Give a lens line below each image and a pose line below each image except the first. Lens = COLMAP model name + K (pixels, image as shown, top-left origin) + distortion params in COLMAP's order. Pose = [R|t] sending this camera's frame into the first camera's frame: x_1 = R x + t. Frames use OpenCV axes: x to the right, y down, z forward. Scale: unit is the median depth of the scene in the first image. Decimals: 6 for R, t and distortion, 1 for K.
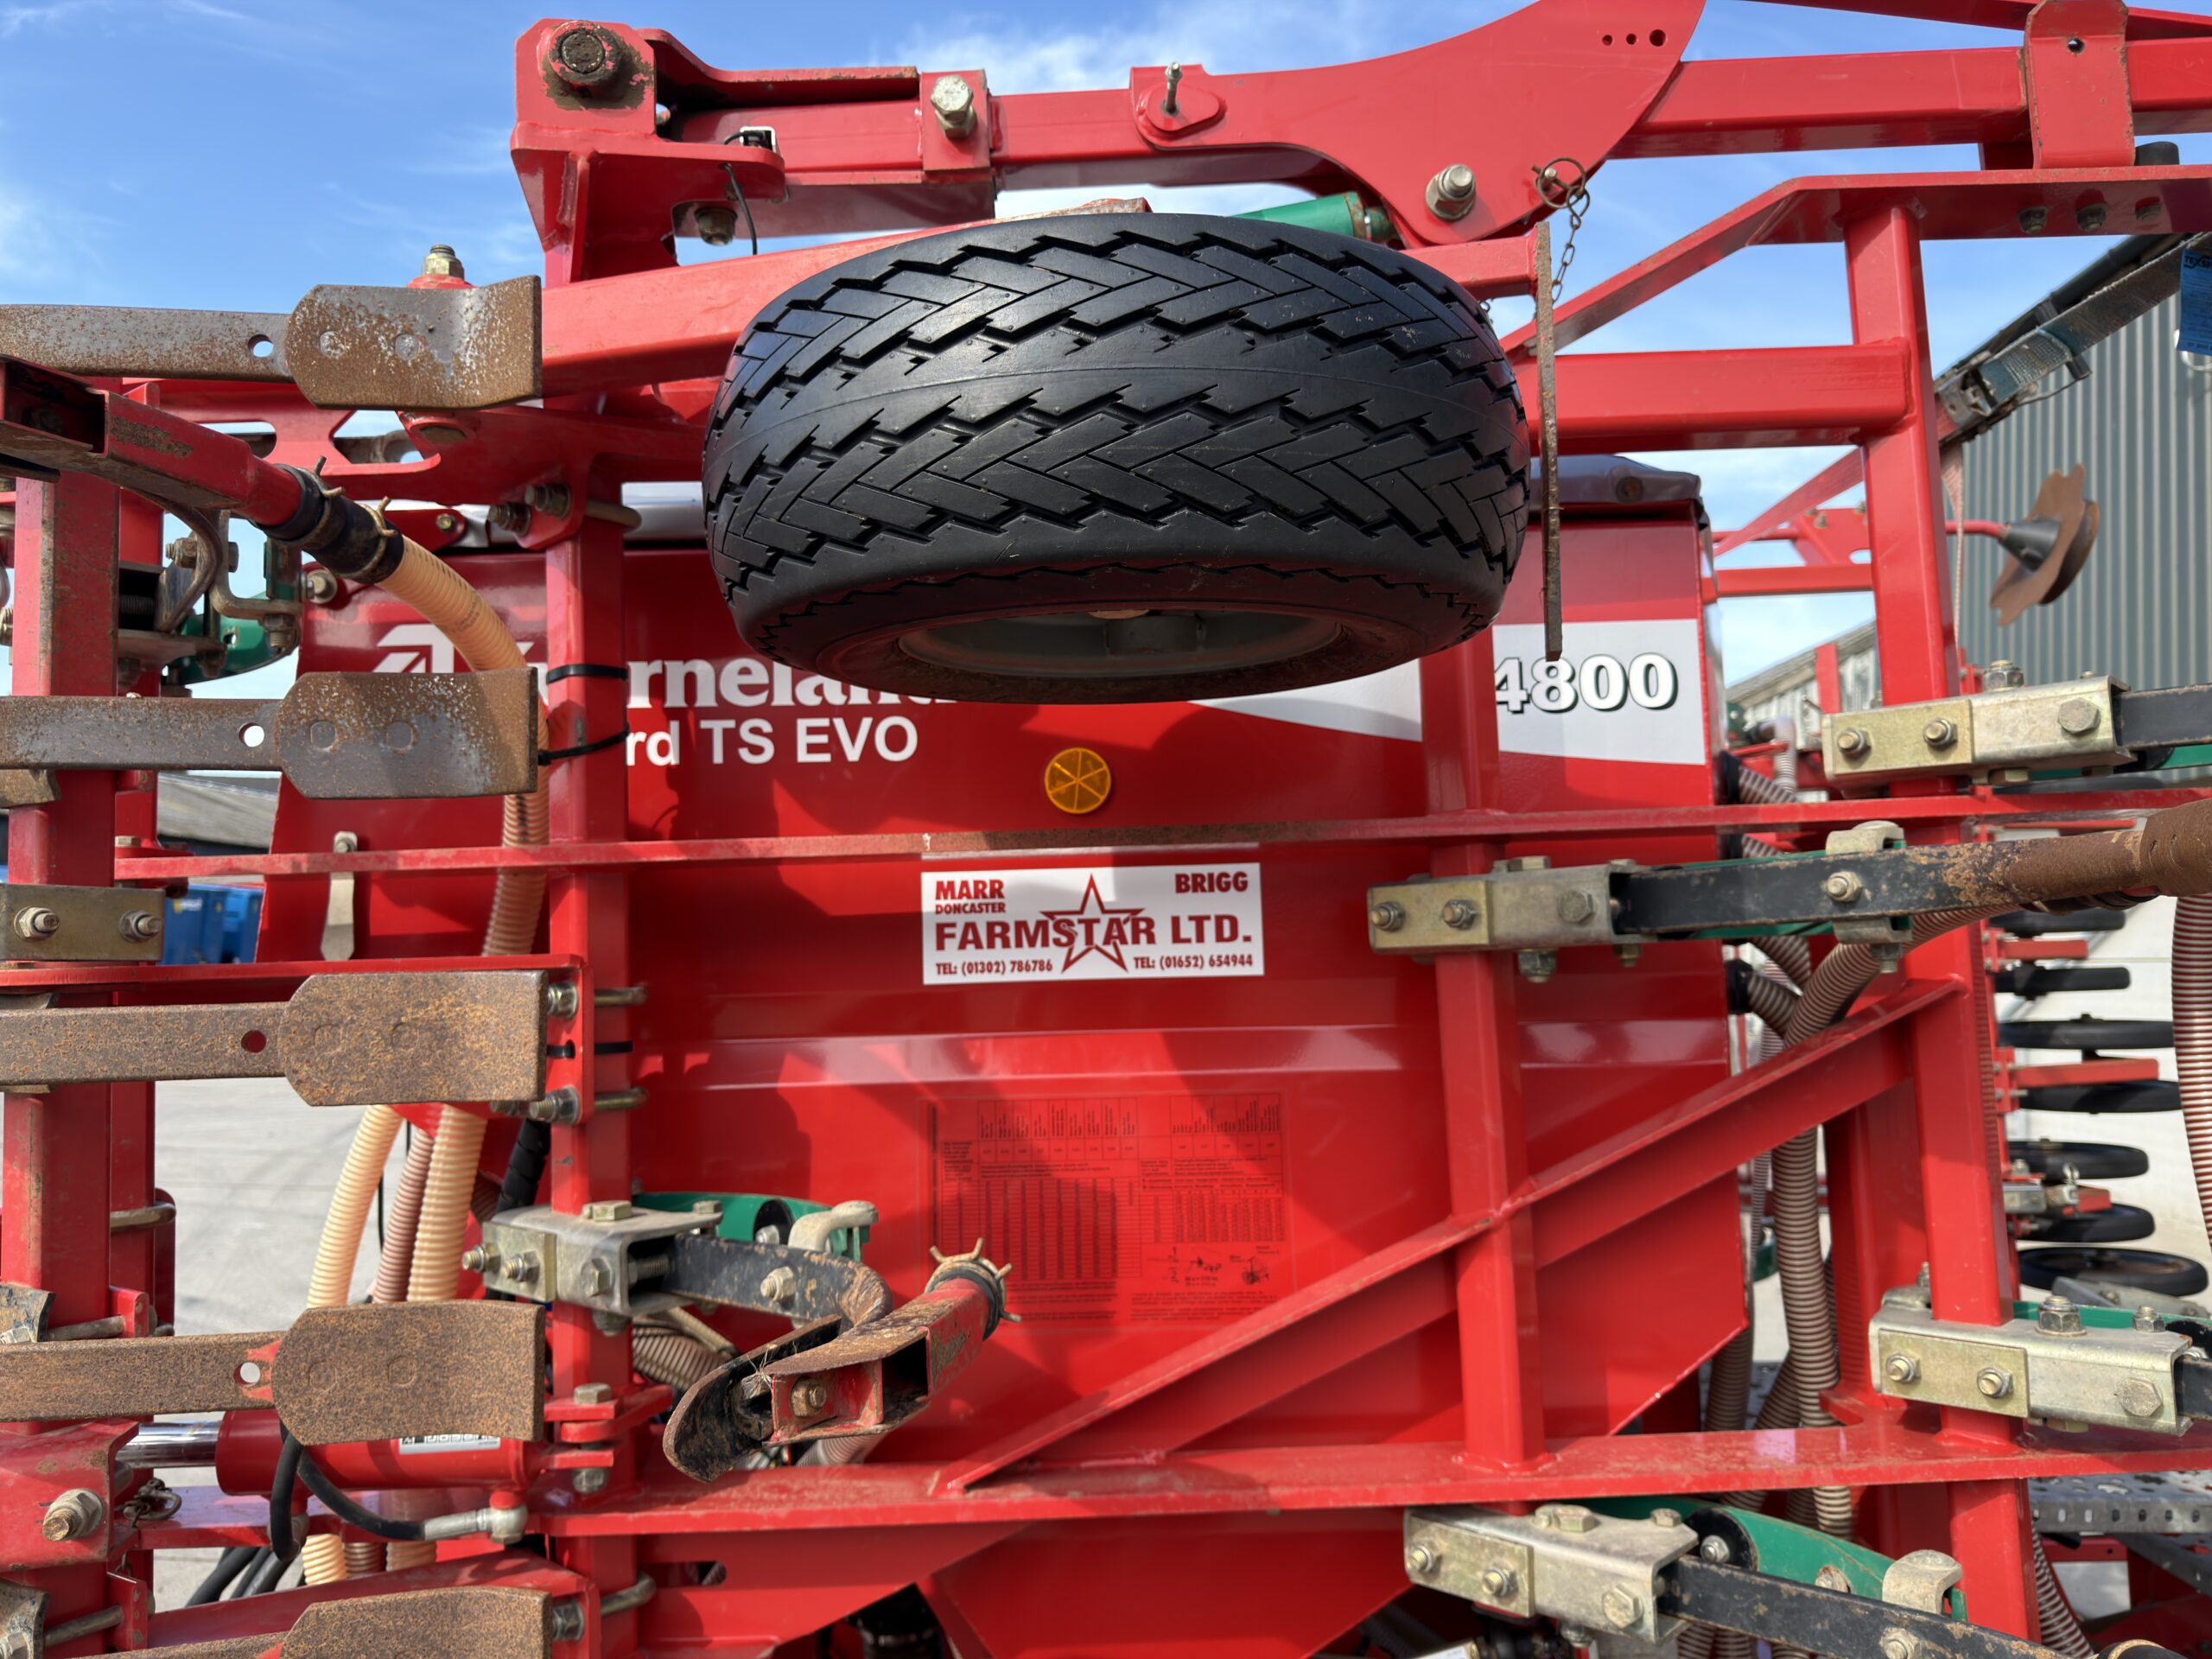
lens RADIAL K [[1575.6, 0, 1113.9], [0, 1575.6, 795.4], [0, 0, 1]] dist [0.007514, -0.005345]
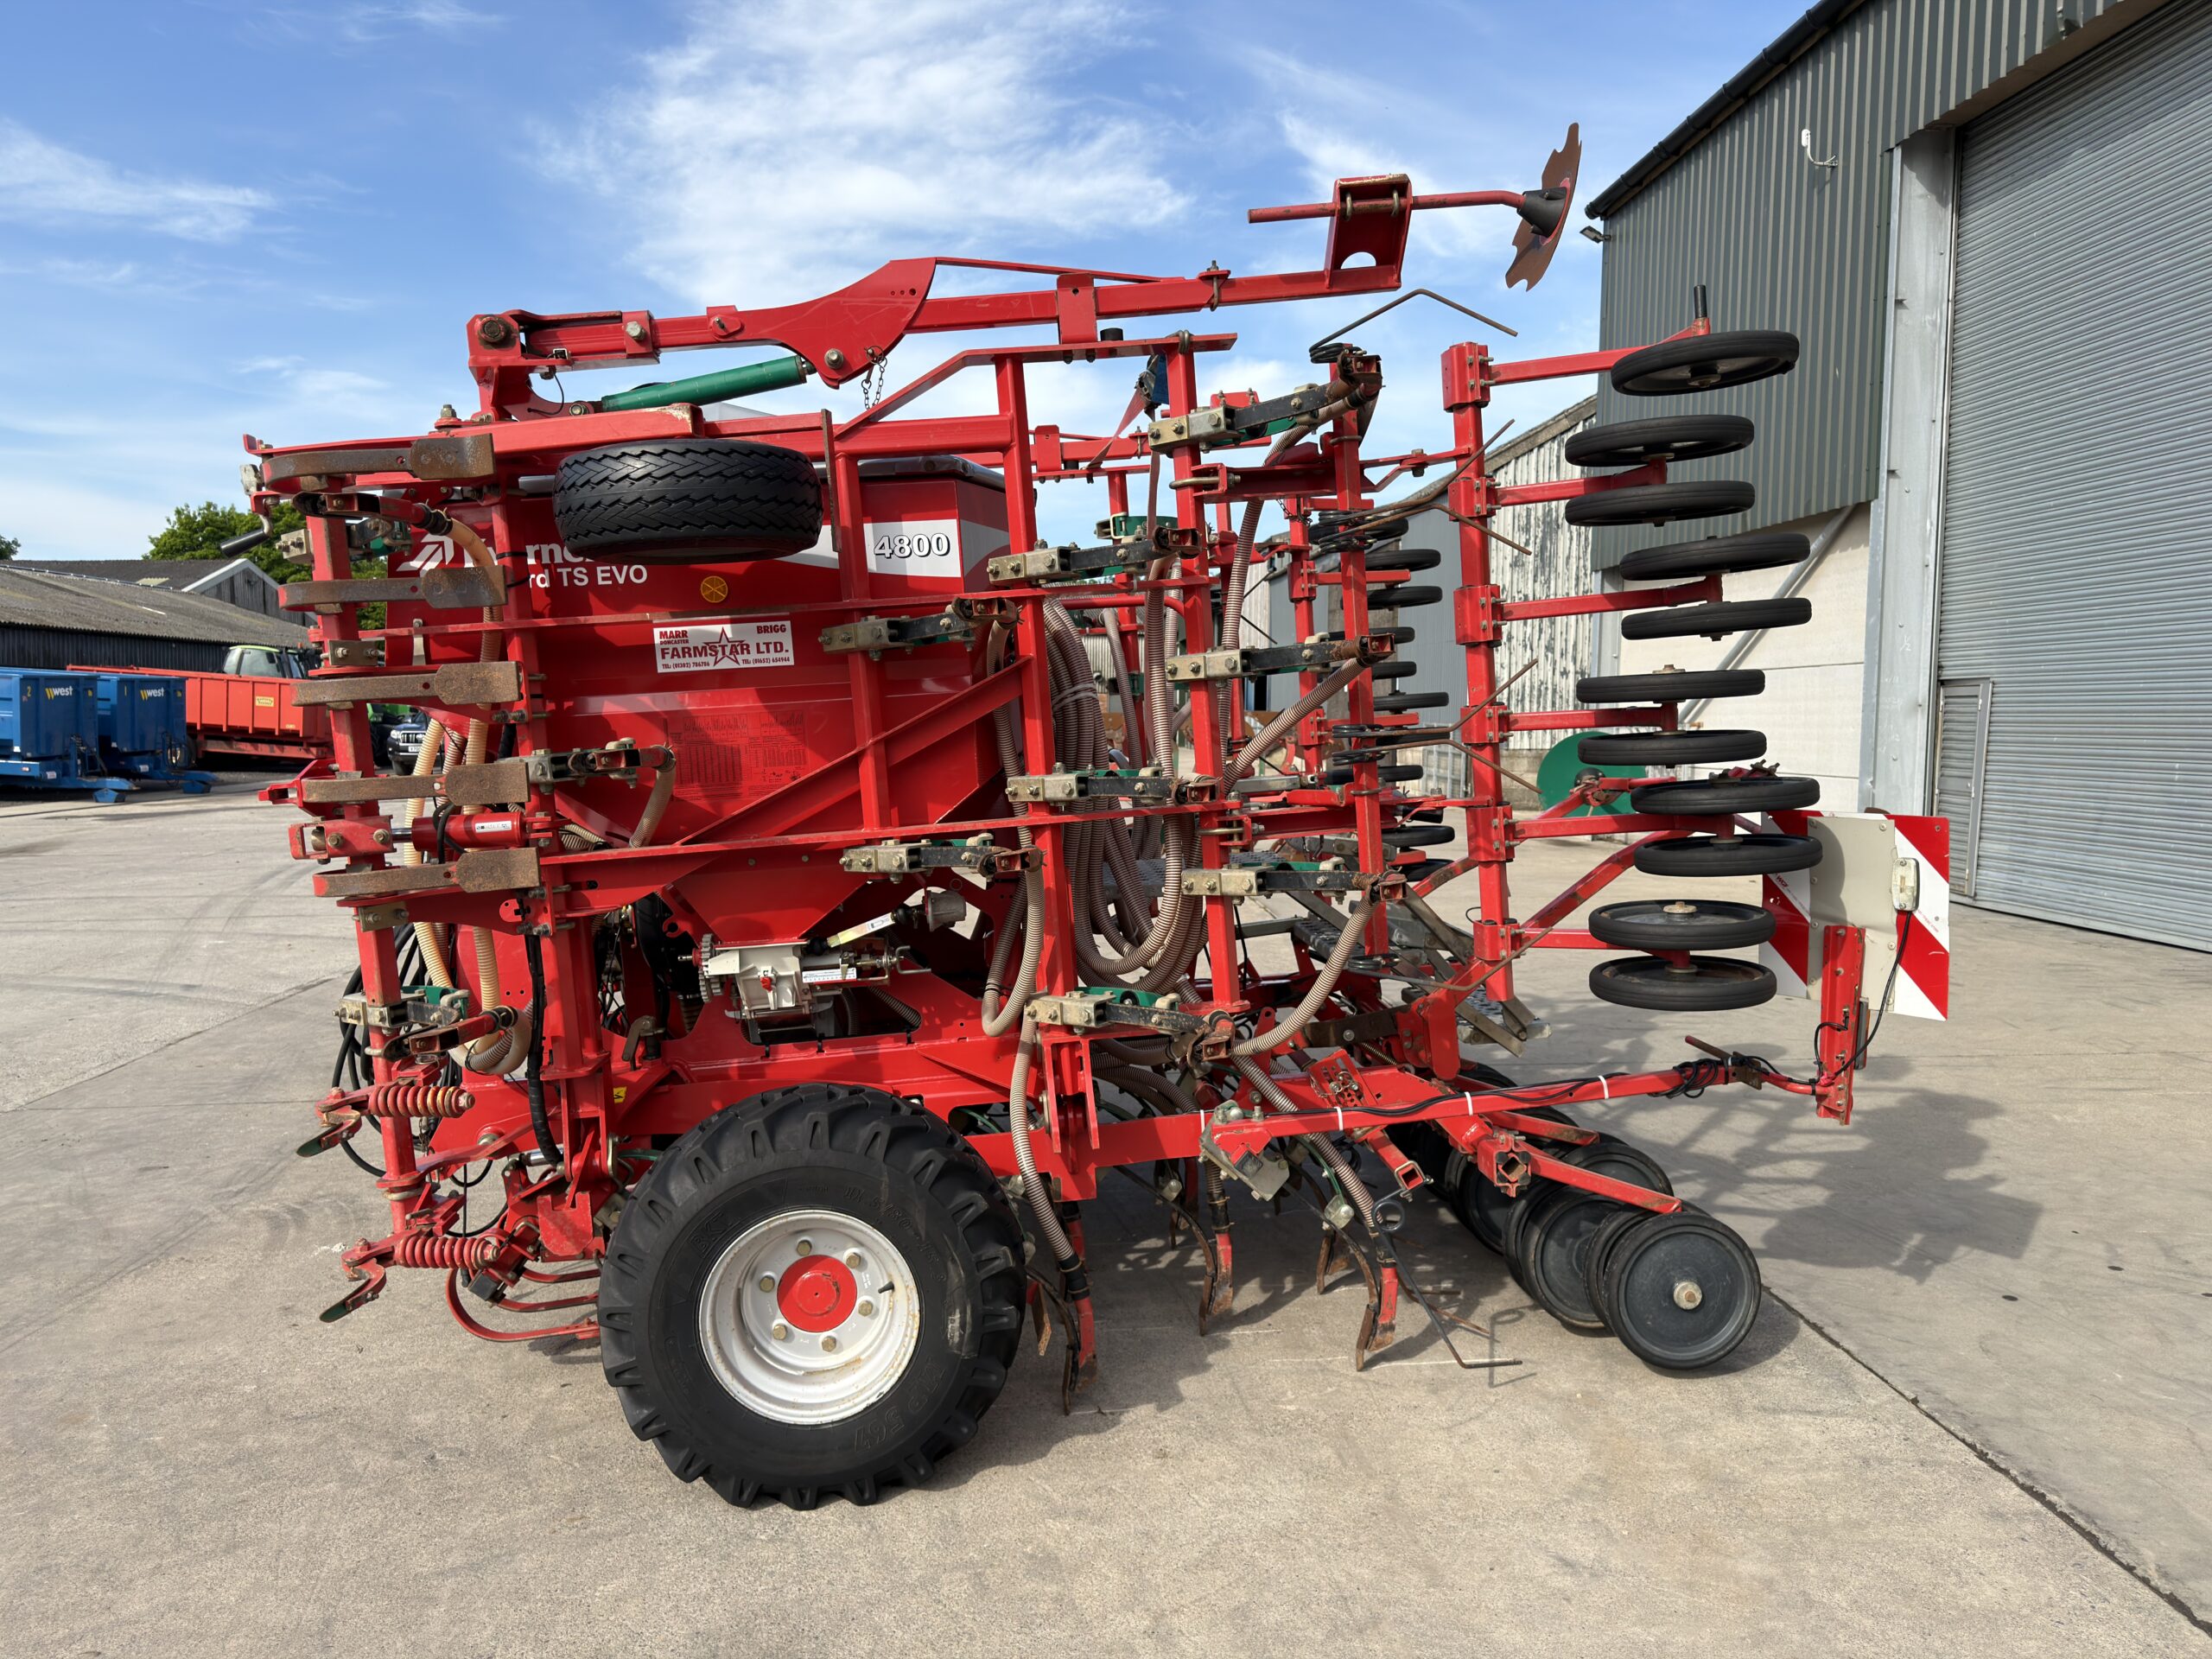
lens RADIAL K [[1553.7, 0, 1102.2], [0, 1553.7, 840.0], [0, 0, 1]] dist [0.083292, -0.145122]
pose [[0.996770, -0.042263, 0.068296, 0.411291], [0.029179, 0.982806, 0.182320, -0.053981], [-0.074827, -0.179738, 0.980864, -1.583000]]
